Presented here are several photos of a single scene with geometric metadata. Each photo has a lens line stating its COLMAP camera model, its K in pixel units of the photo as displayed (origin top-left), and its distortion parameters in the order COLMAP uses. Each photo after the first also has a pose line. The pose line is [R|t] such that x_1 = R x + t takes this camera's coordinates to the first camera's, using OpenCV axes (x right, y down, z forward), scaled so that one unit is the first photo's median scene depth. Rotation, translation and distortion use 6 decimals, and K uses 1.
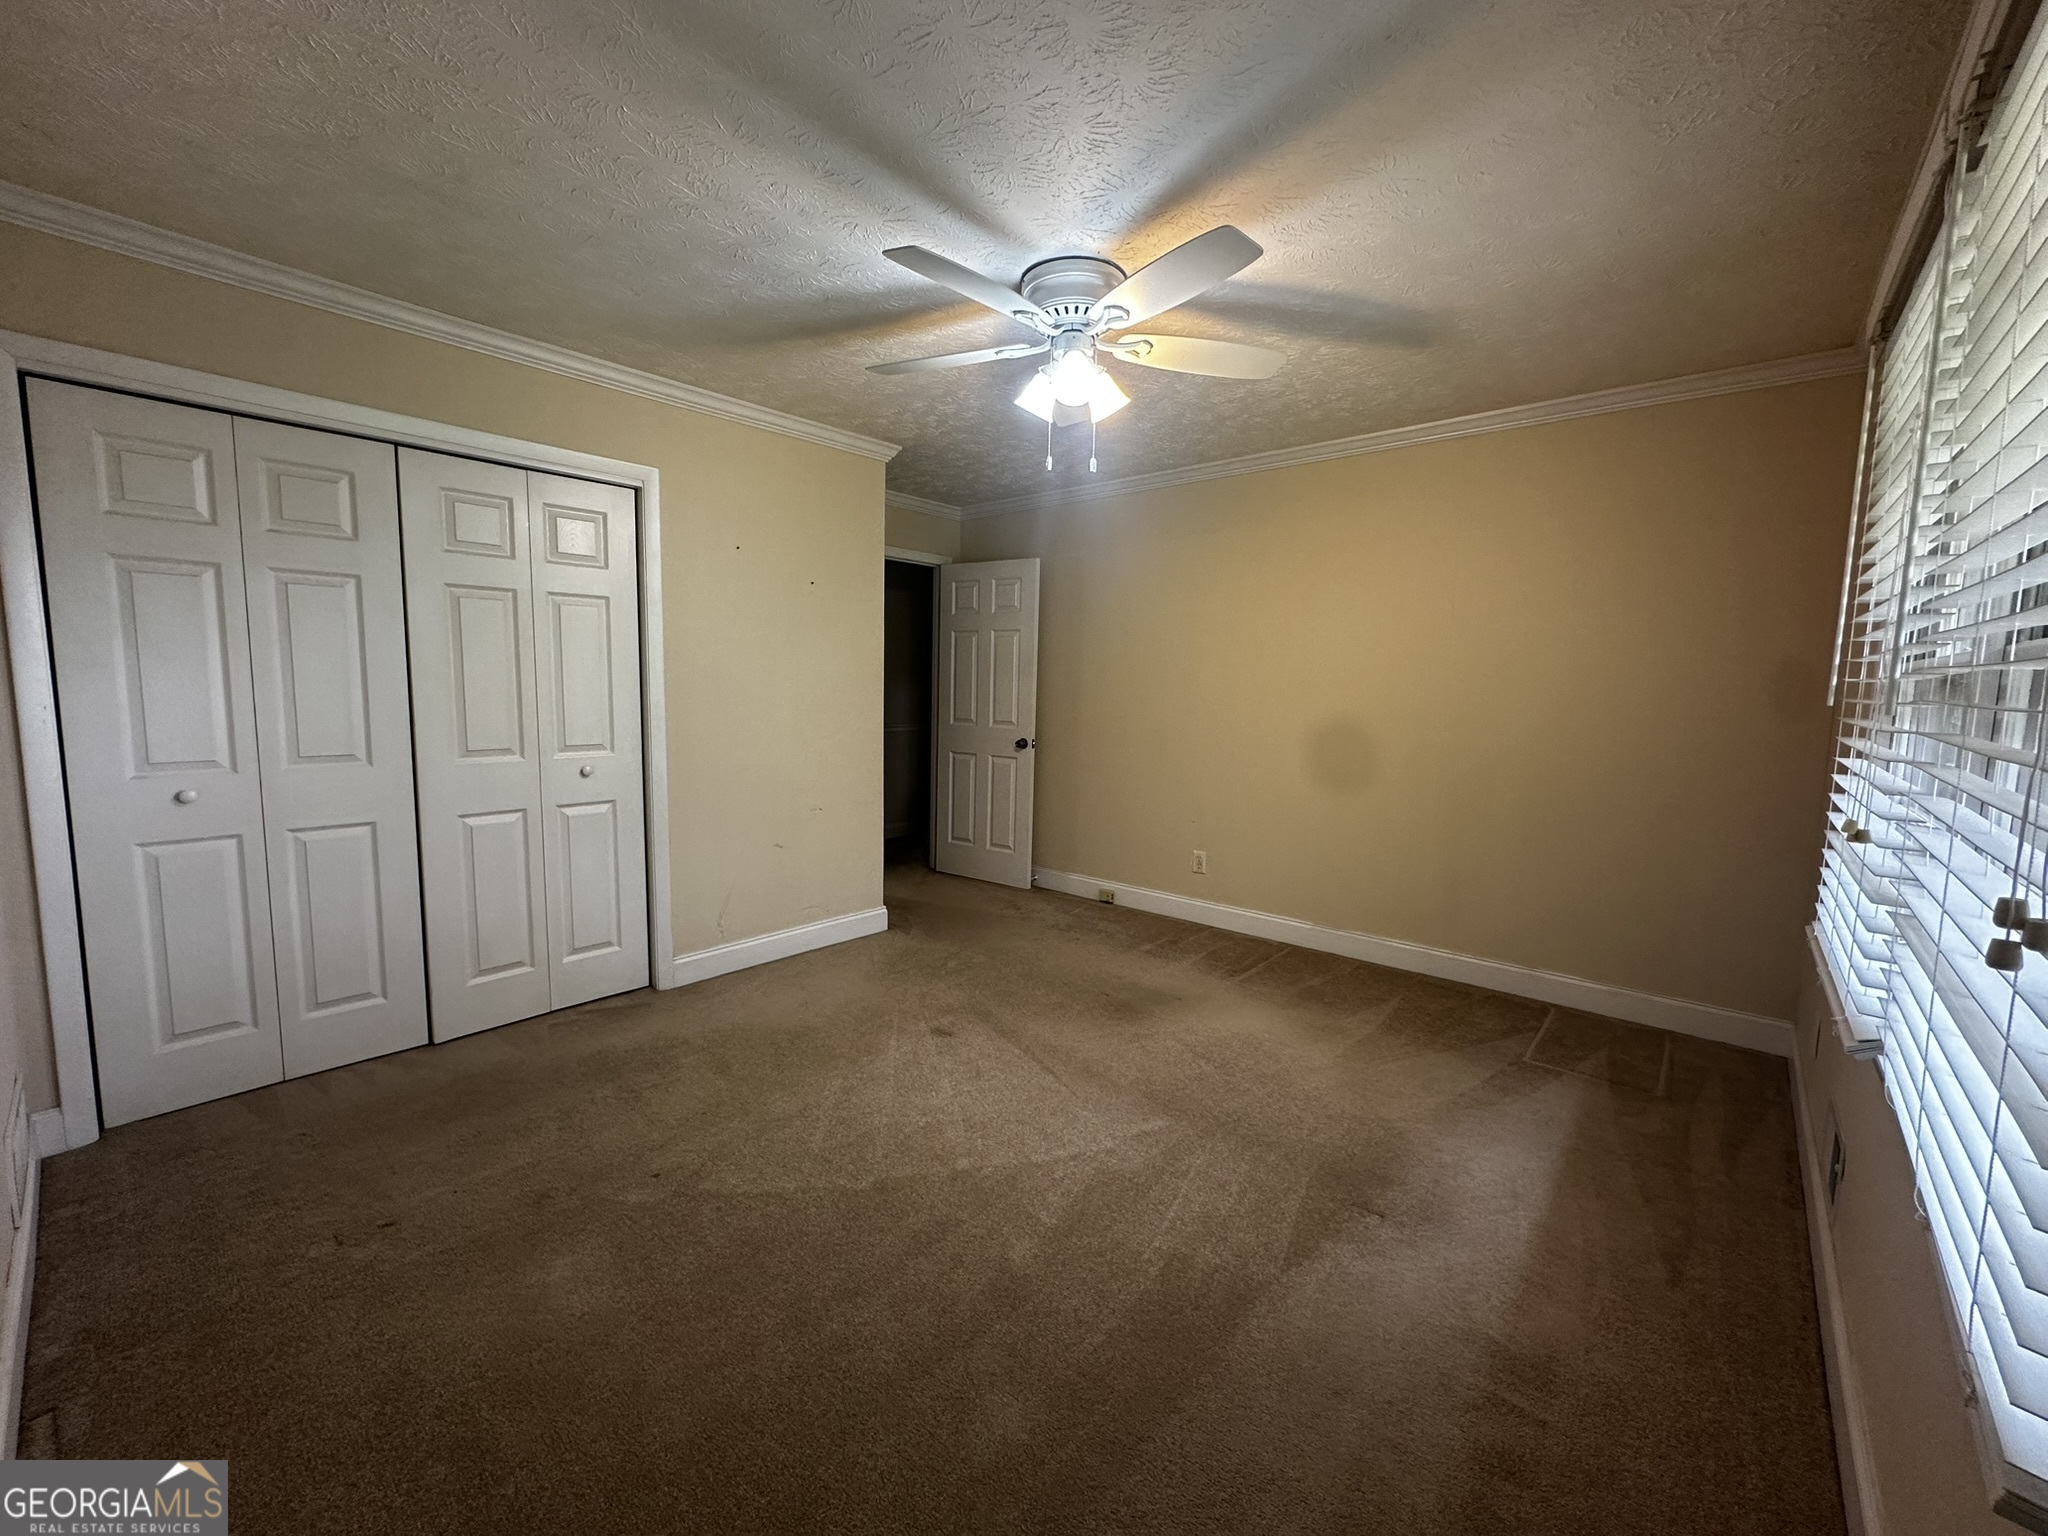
lens RADIAL K [[809.9, 0, 1027.6], [0, 809.9, 752.4], [0, 0, 1]] dist [-0.007520, 0.001432]
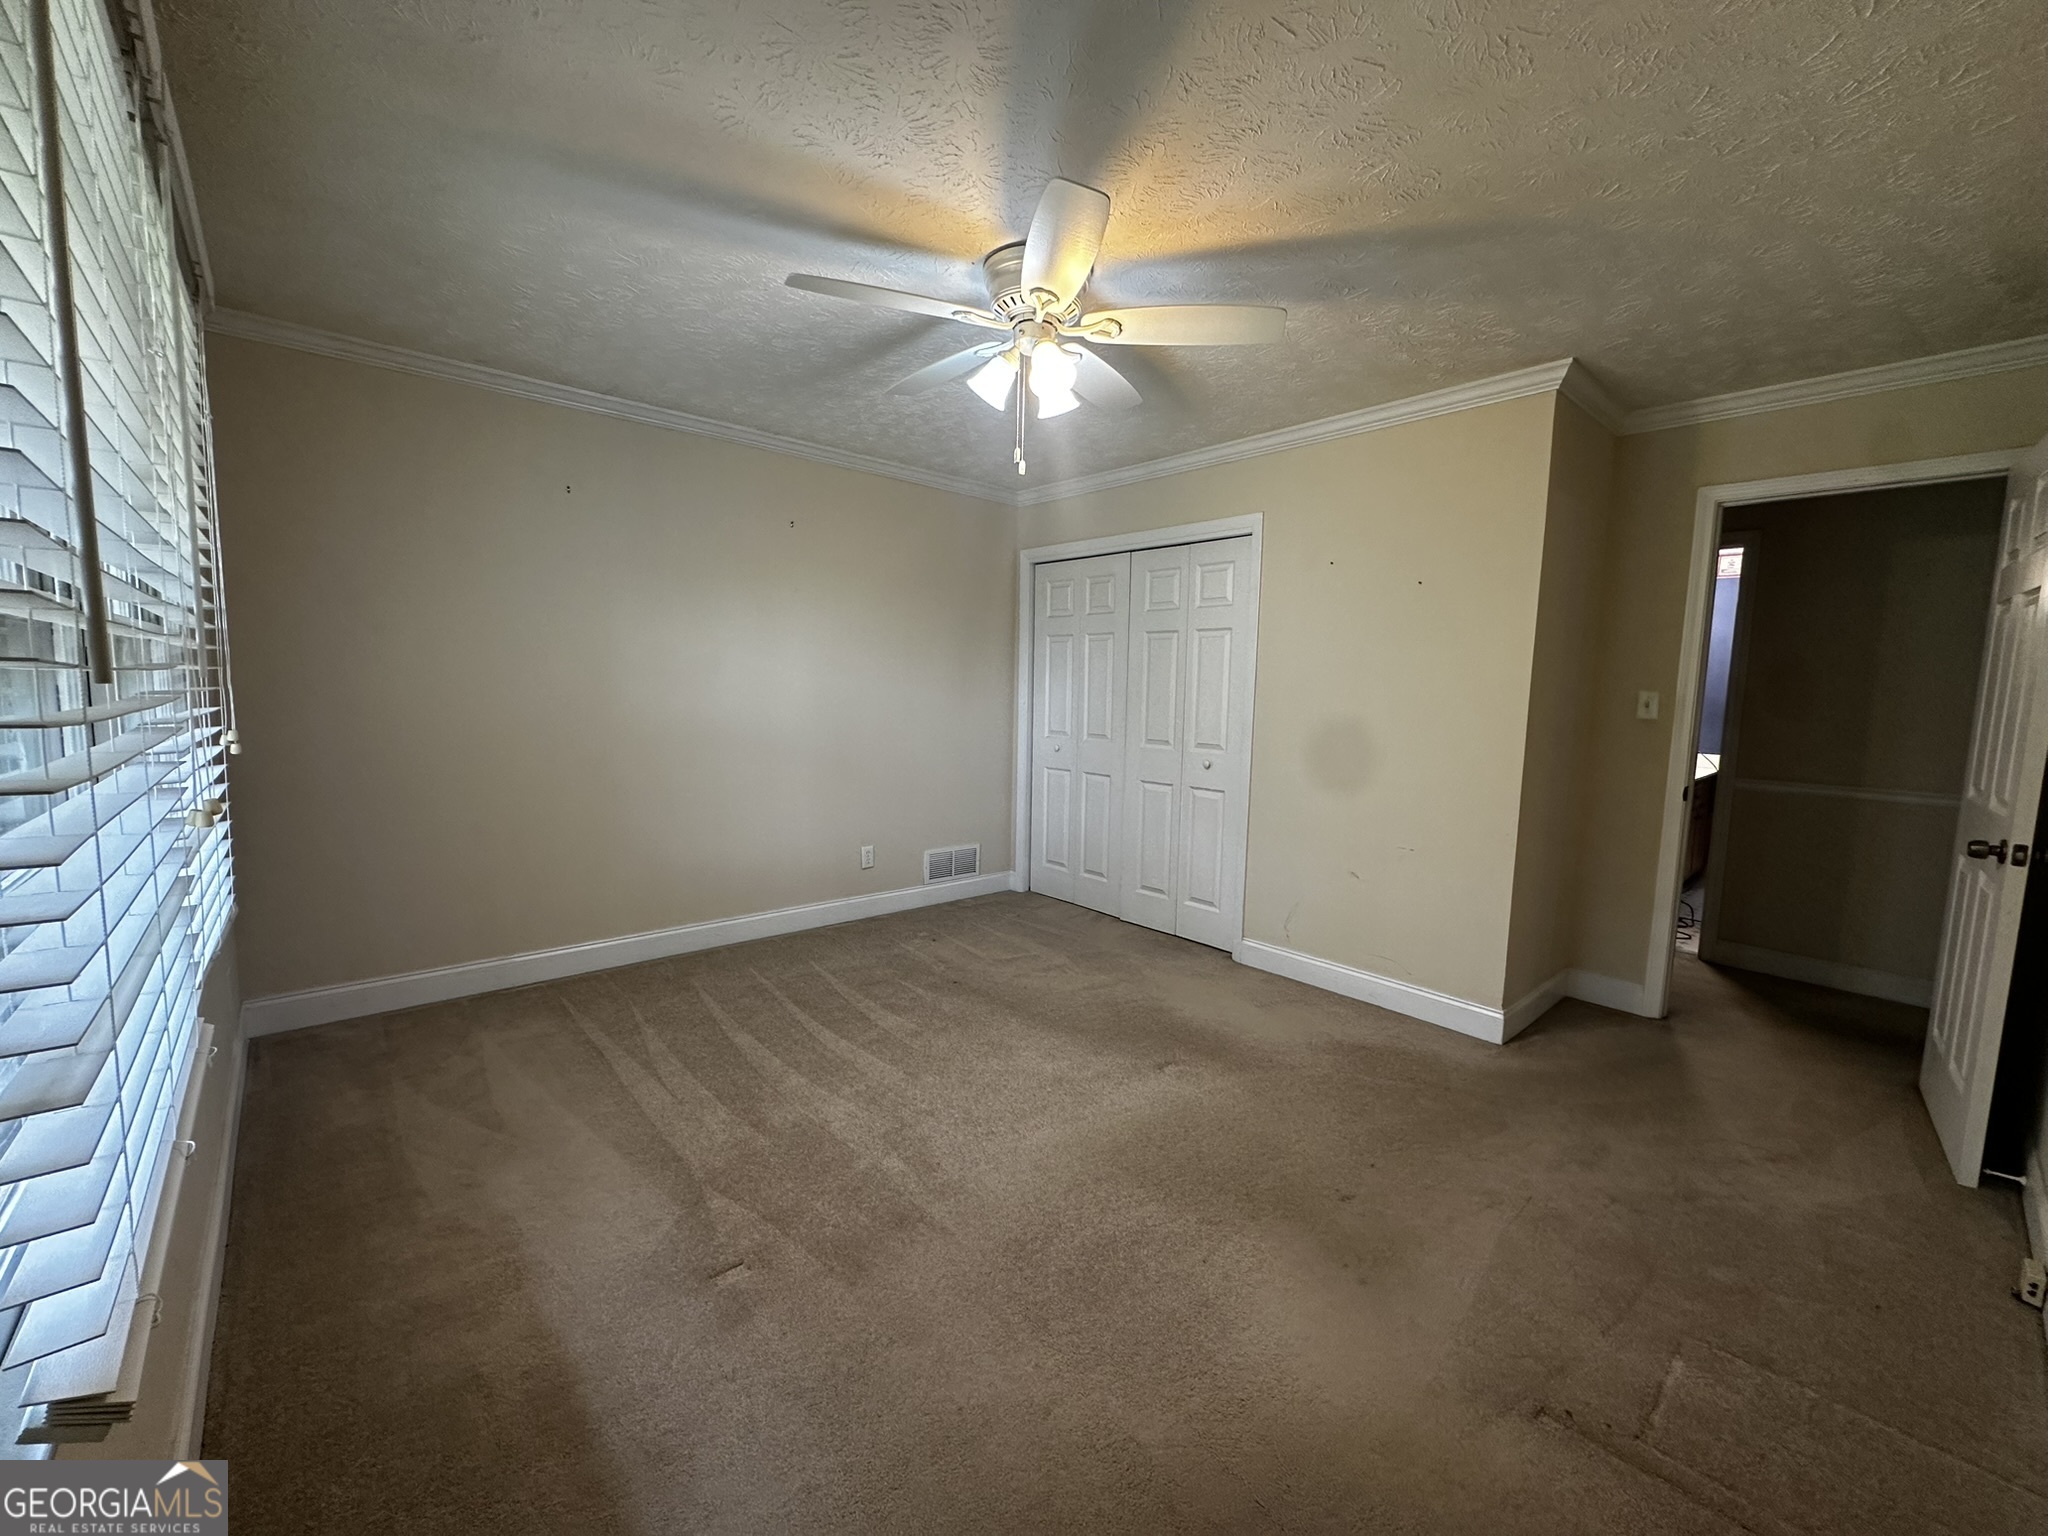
lens RADIAL K [[809.9, 0, 1027.8], [0, 809.9, 771.0], [0, 0, 1]] dist [-0.007520, 0.001432]
pose [[-0.115433, 0.078767, -0.990187, 0.769191], [-0.117223, 0.988805, 0.092322, -0.052985], [0.986374, 0.126730, -0.104908, 0.848349]]
